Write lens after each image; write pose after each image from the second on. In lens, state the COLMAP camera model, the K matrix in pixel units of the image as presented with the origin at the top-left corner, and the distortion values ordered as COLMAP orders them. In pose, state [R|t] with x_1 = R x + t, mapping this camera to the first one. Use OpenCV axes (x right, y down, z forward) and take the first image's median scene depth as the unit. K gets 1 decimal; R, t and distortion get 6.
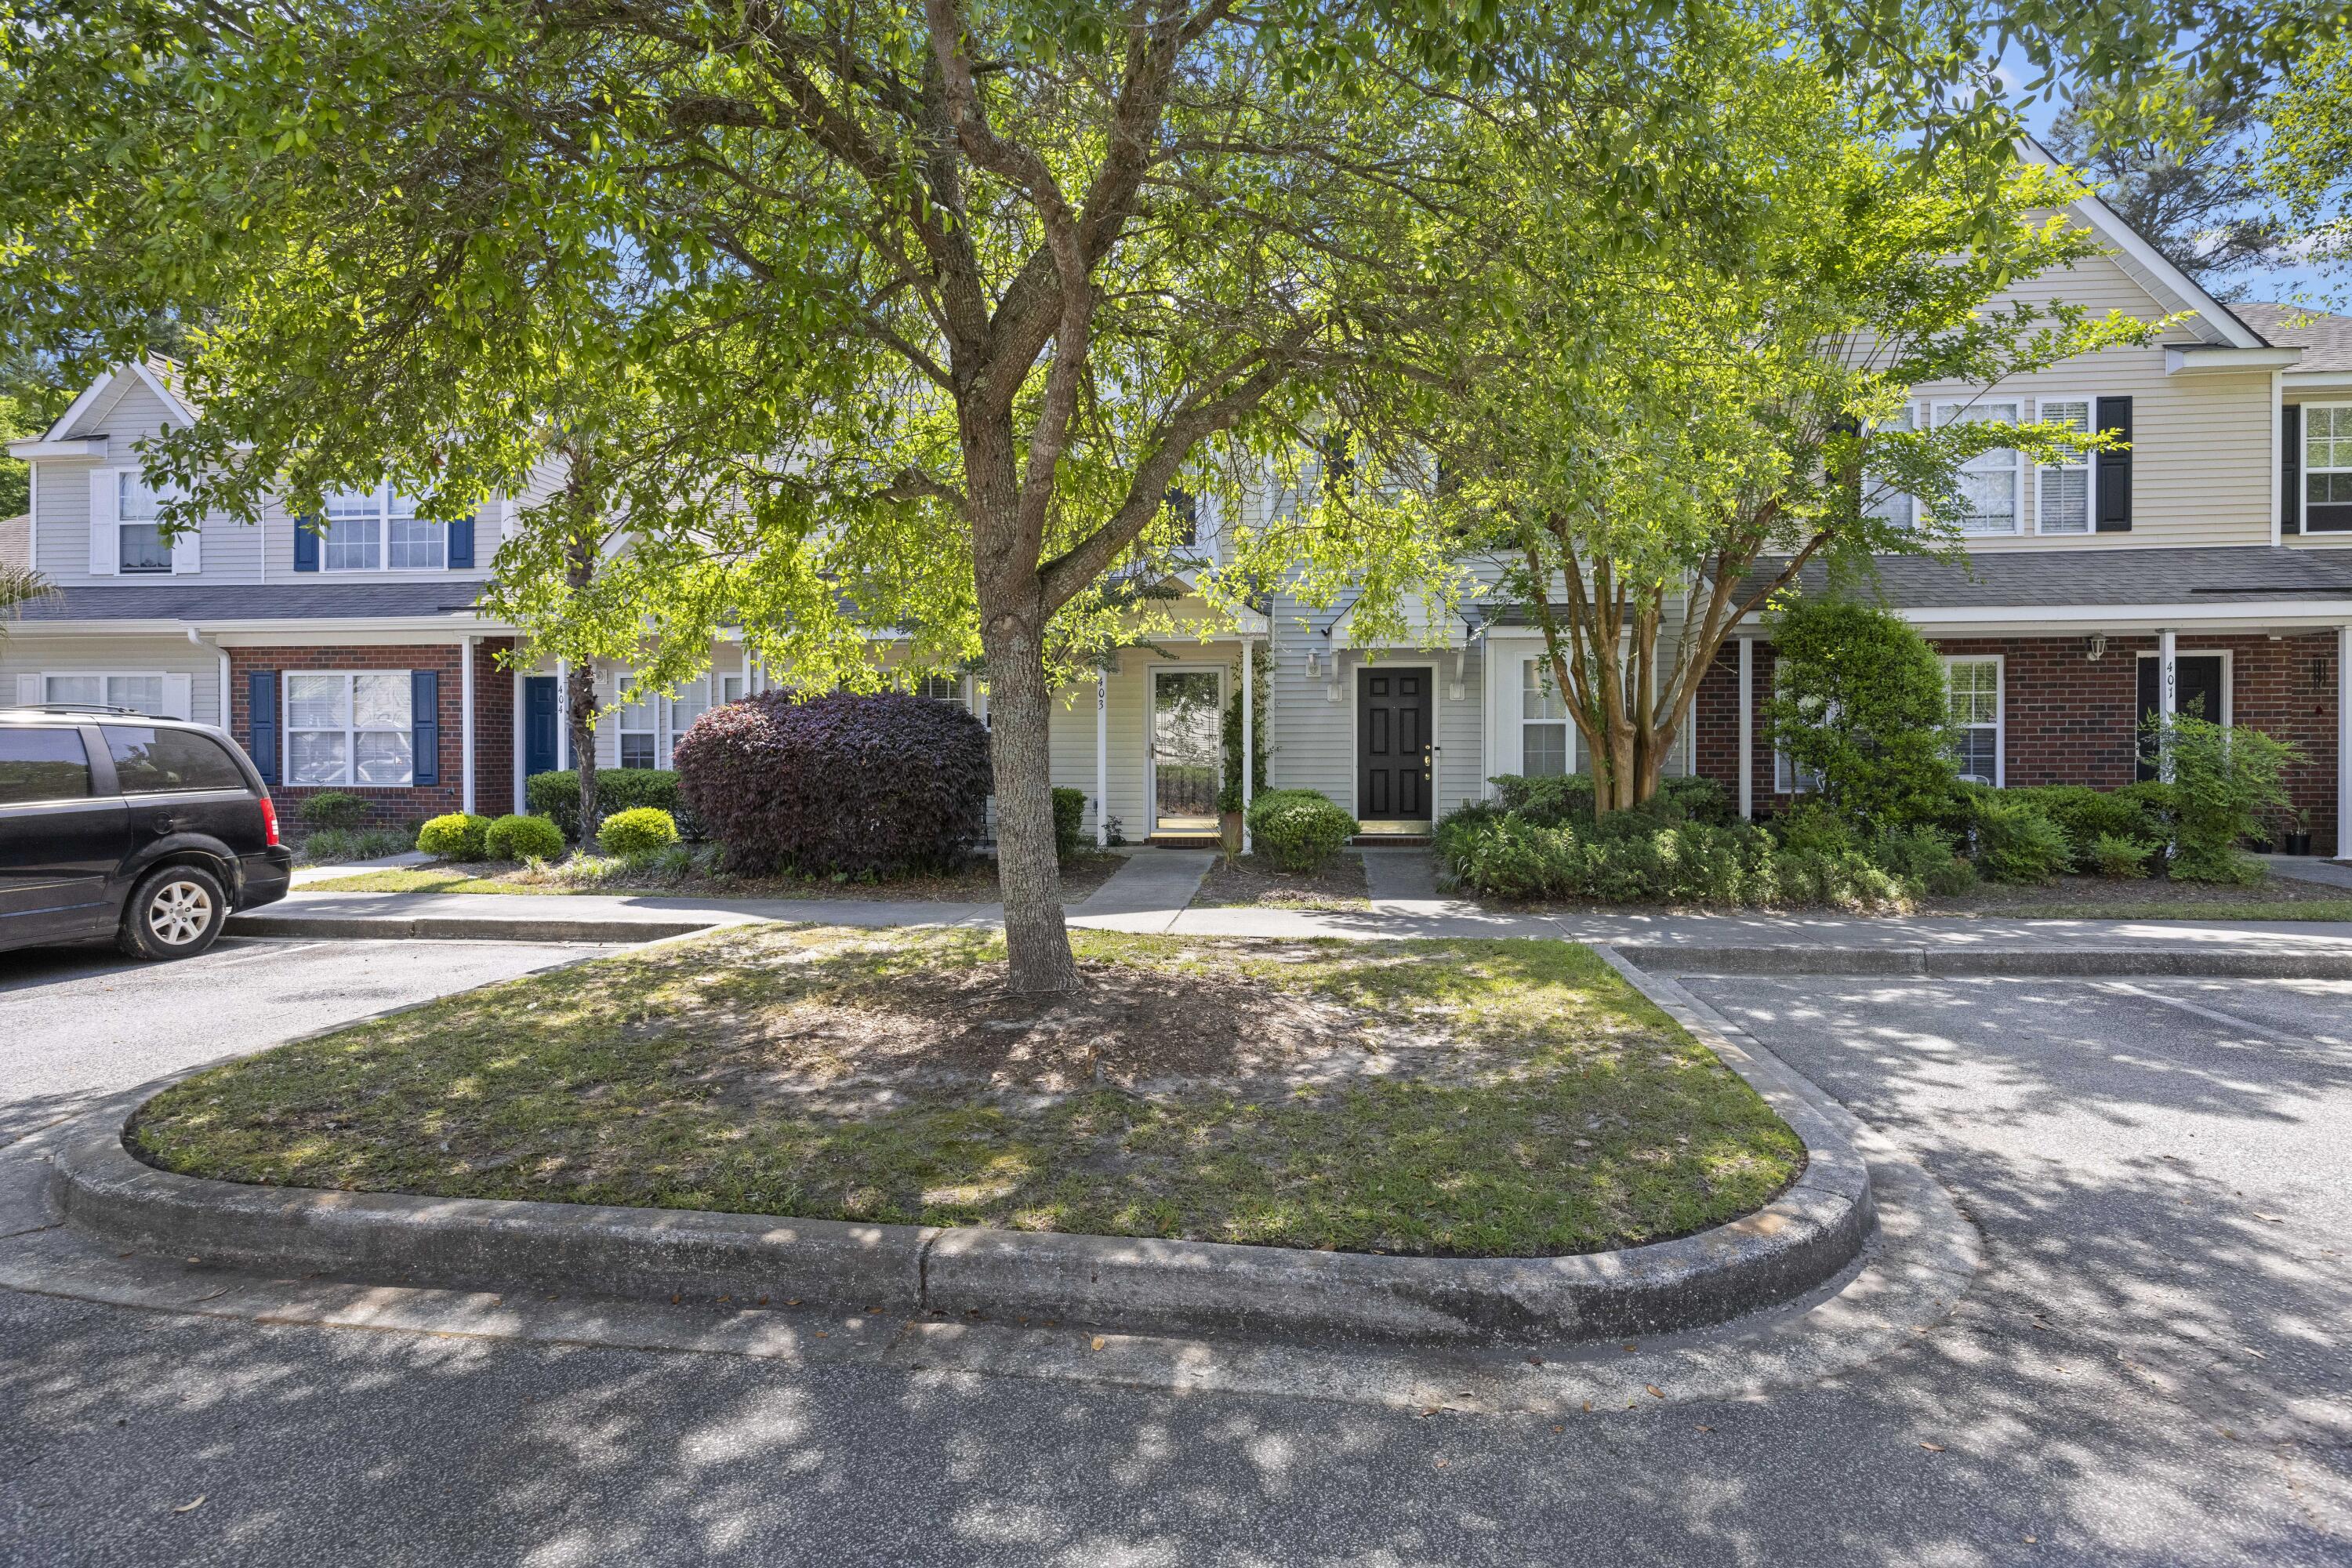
lens RADIAL K [[1284.2, 0, 1174.0], [0, 1284.2, 781.0], [0, 0, 1]] dist [-0.002279, -0.000085]
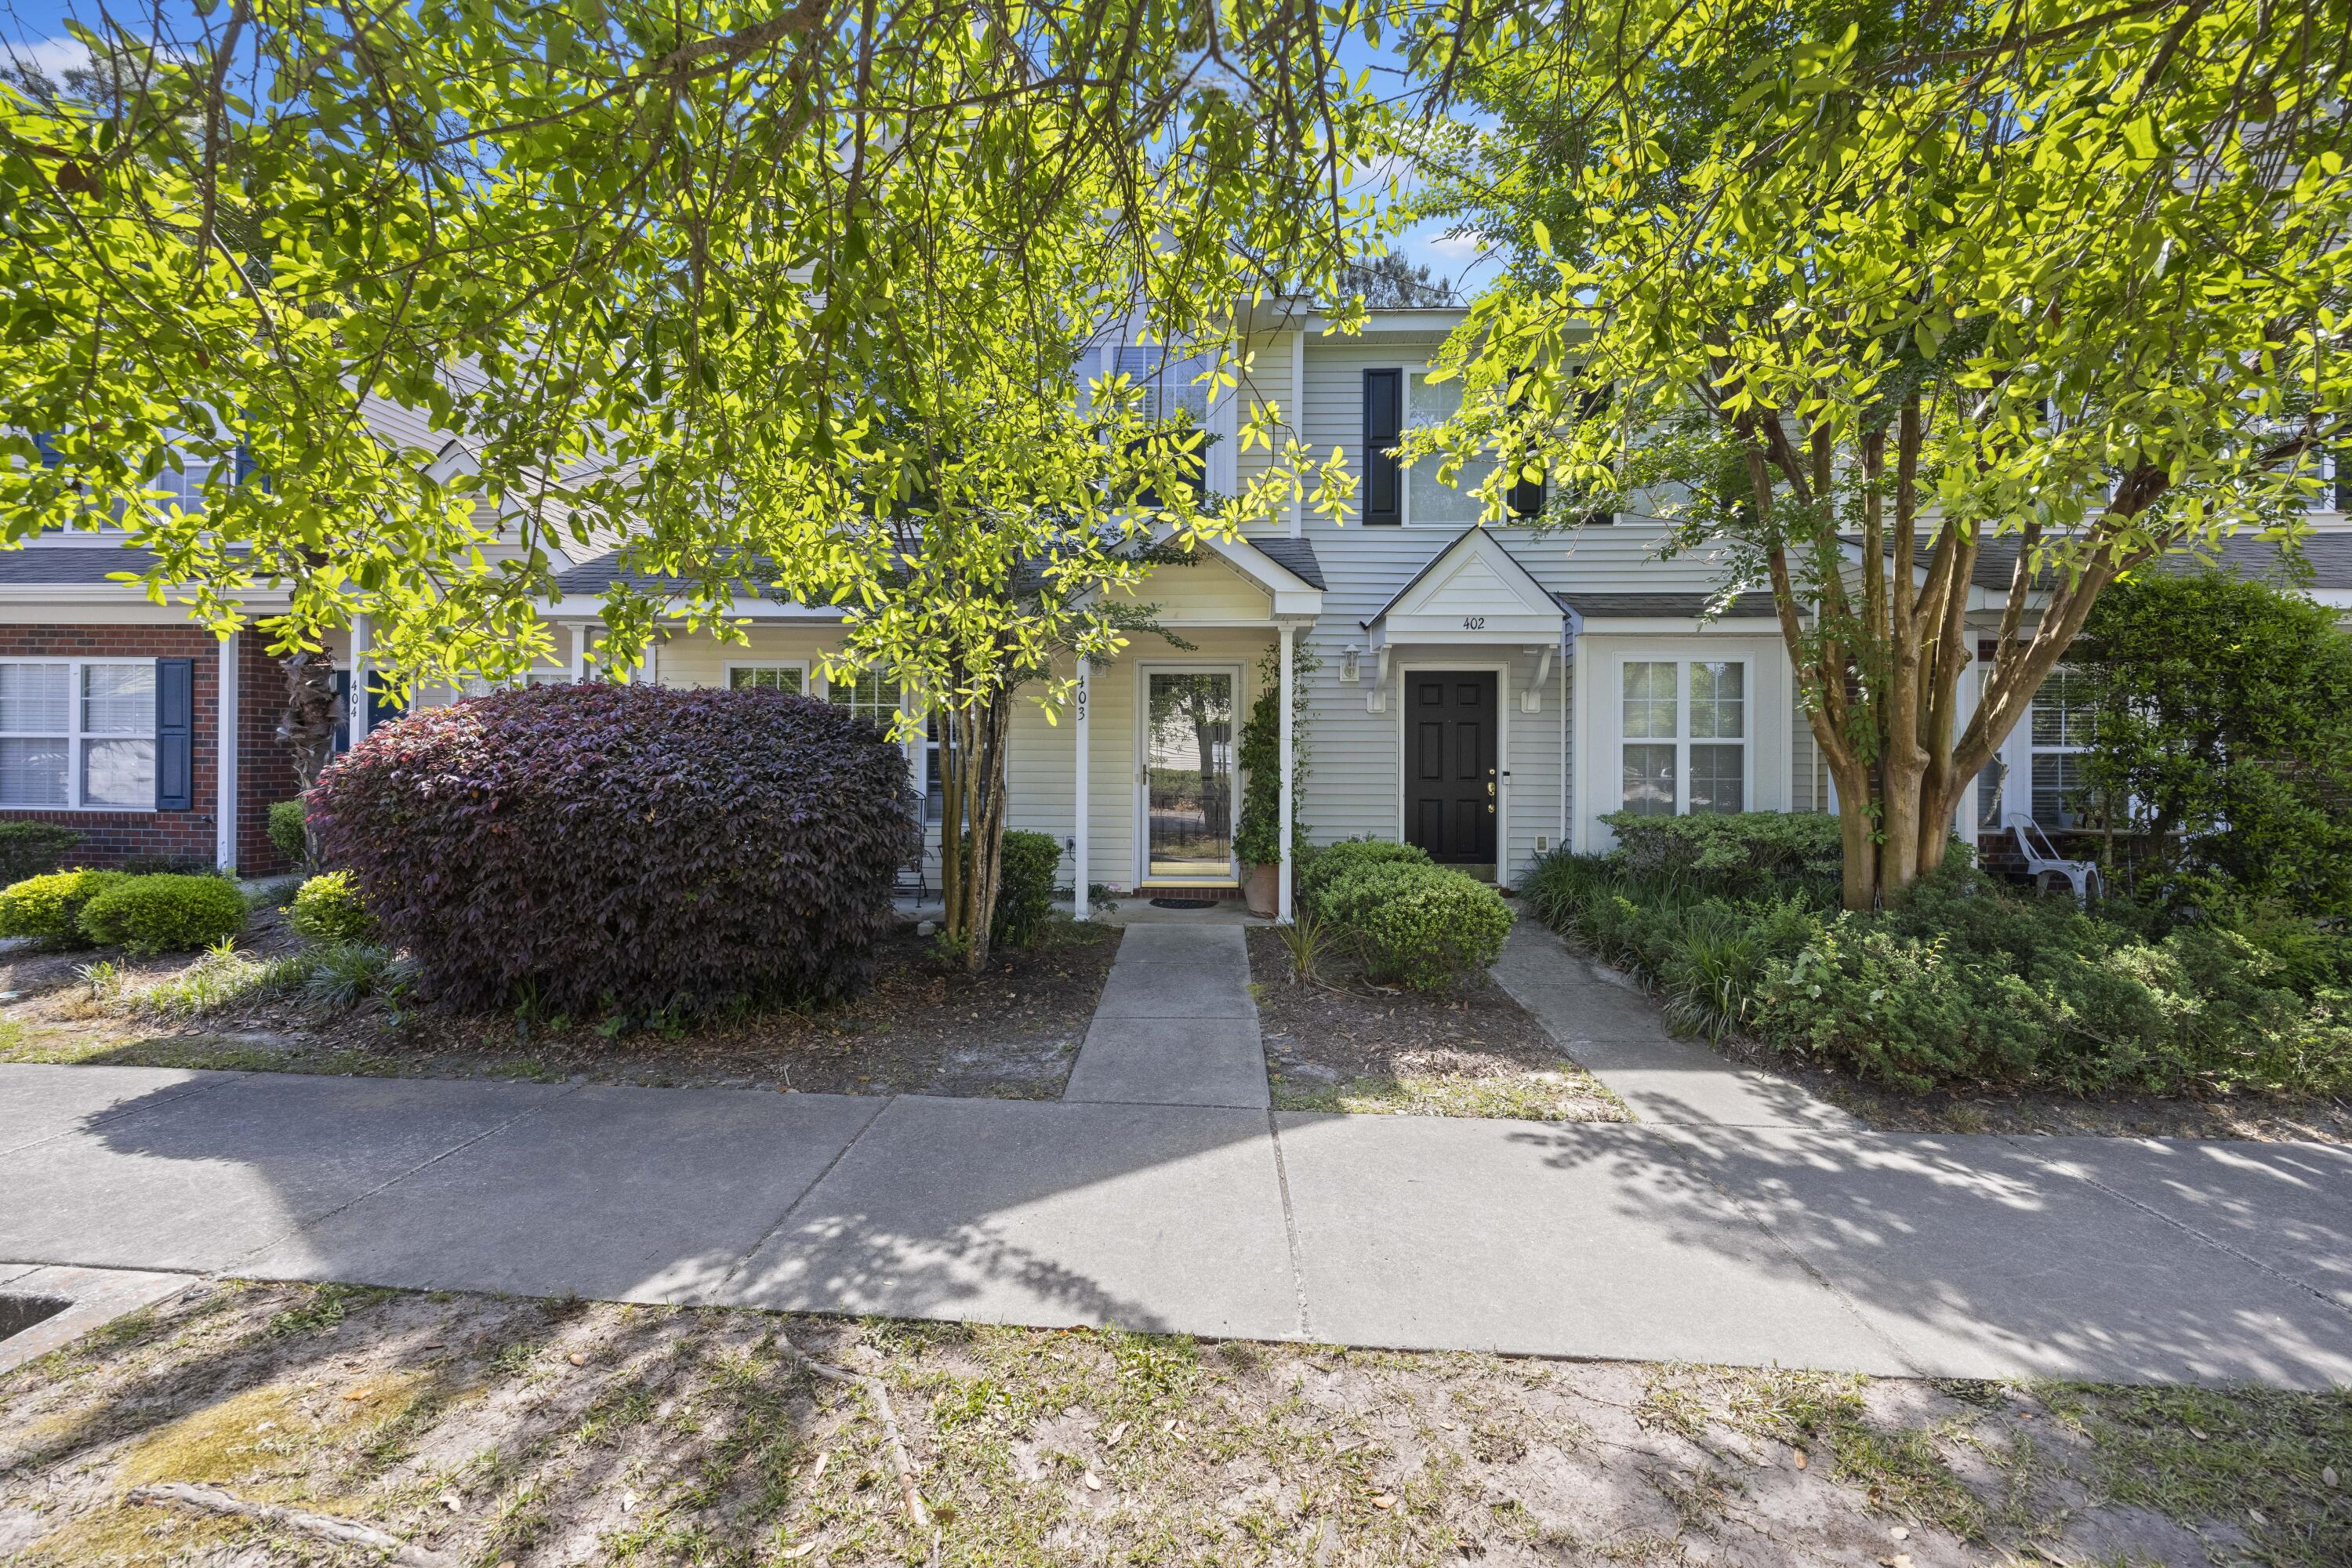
lens RADIAL K [[943.8, 0, 1184.9], [0, 943.8, 765.6], [0, 0, 1]] dist [0.001579, 0.000085]
pose [[0.996573, 0.006332, 0.082477, -0.040534], [-0.005839, 0.999964, -0.006220, -0.025478], [-0.082513, 0.005717, 0.996574, 0.441422]]
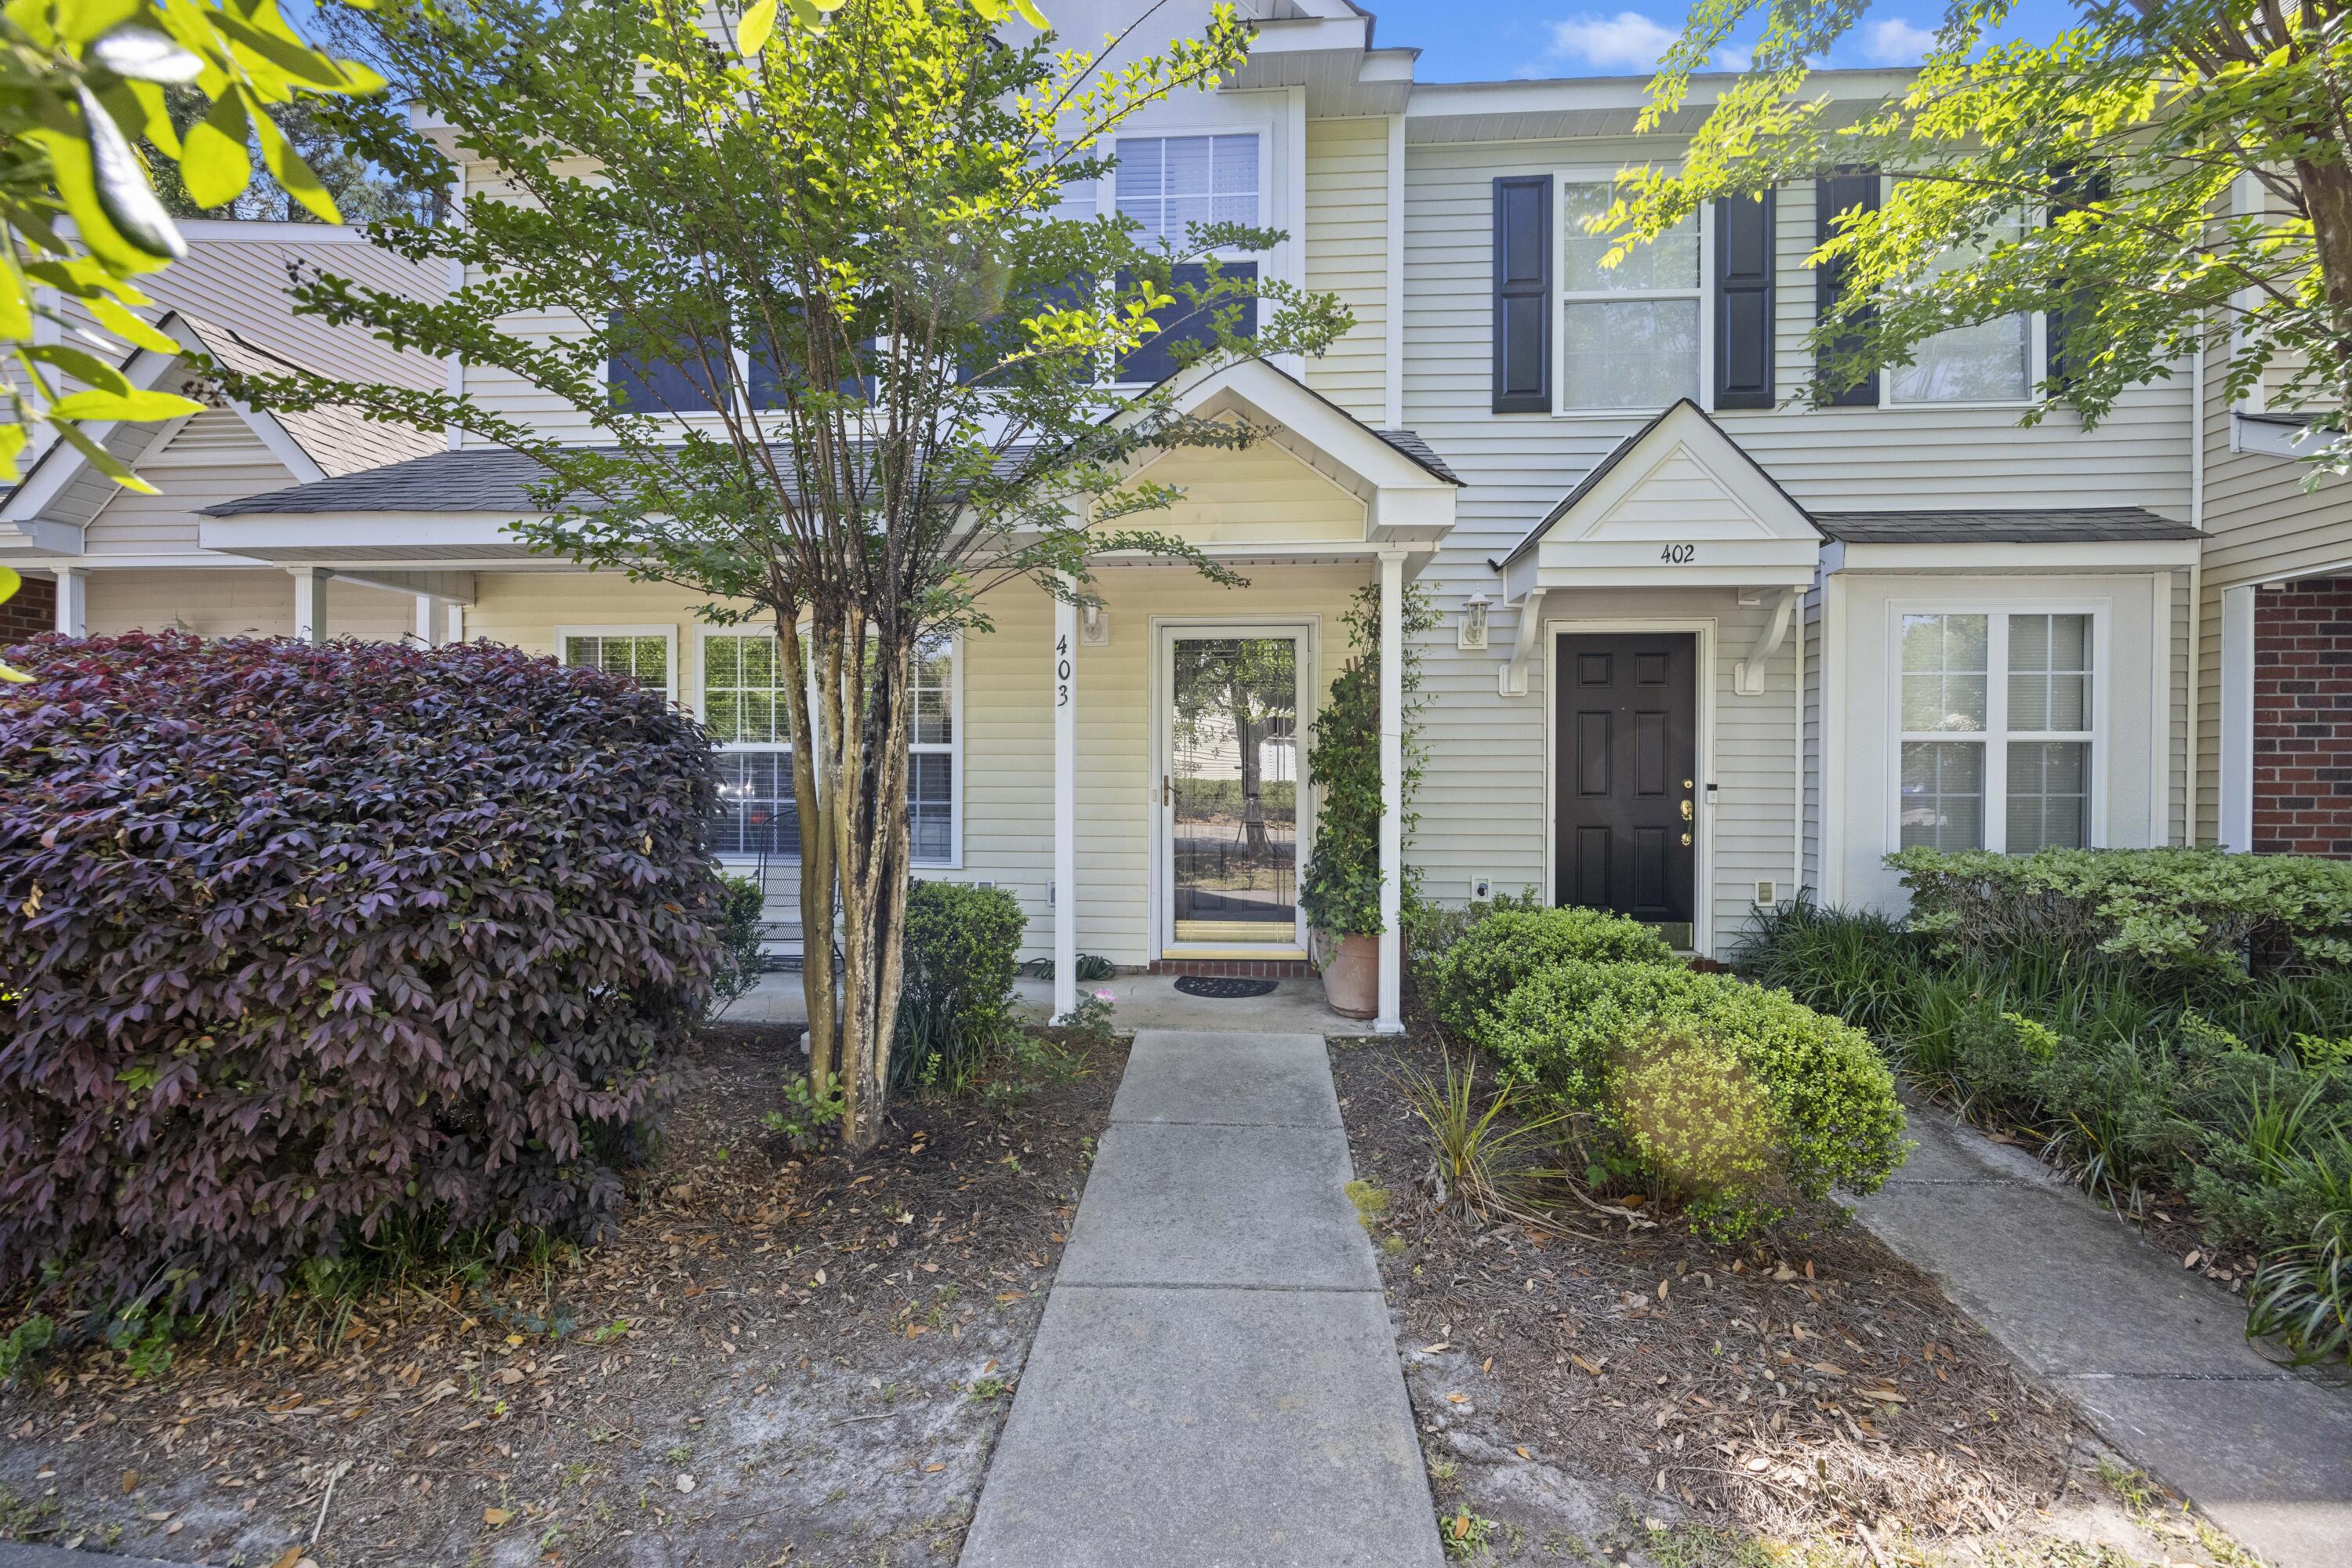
lens RADIAL K [[1016.1, 0, 1194.0], [0, 1016.1, 788.7], [0, 0, 1]] dist [0.001824, 0.000114]
pose [[0.998390, 0.002242, 0.056685, -0.029738], [-0.002872, 0.999935, 0.011031, -0.028656], [-0.056656, -0.011176, 0.998331, 0.603556]]
